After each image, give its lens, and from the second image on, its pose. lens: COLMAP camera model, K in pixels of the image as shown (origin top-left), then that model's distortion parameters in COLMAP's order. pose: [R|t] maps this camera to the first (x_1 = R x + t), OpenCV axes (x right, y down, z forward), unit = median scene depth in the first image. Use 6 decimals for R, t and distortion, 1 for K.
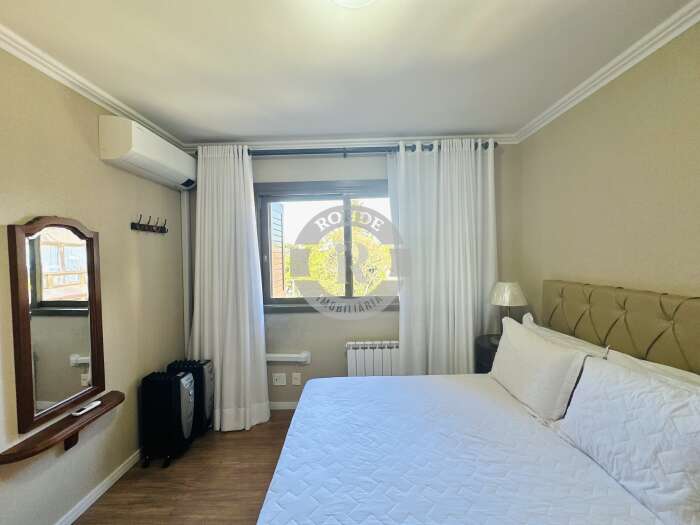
lens RADIAL K [[279.4, 0, 348.7], [0, 279.4, 260.6], [0, 0, 1]] dist [0.000518, 0.000662]
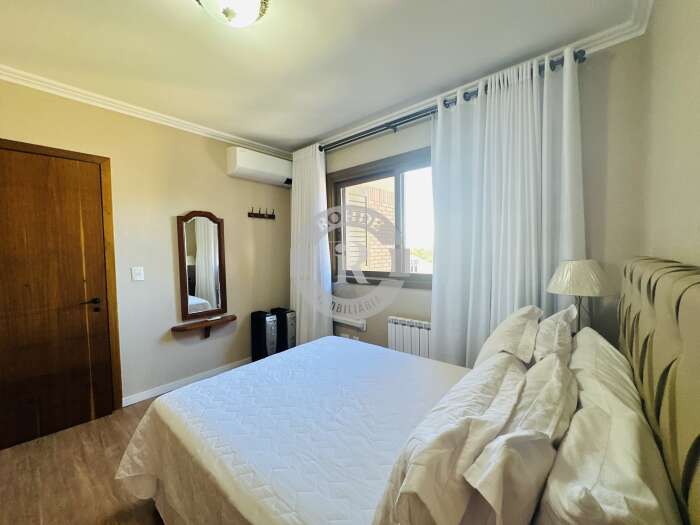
lens RADIAL K [[279.4, 0, 350.3], [0, 279.4, 262.1], [0, 0, 1]] dist [0.000518, 0.000662]
pose [[0.769523, 0.040045, -0.637362, 0.573563], [-0.010252, 0.998678, 0.050369, 0.047532], [0.638536, -0.032226, 0.768917, 0.134347]]
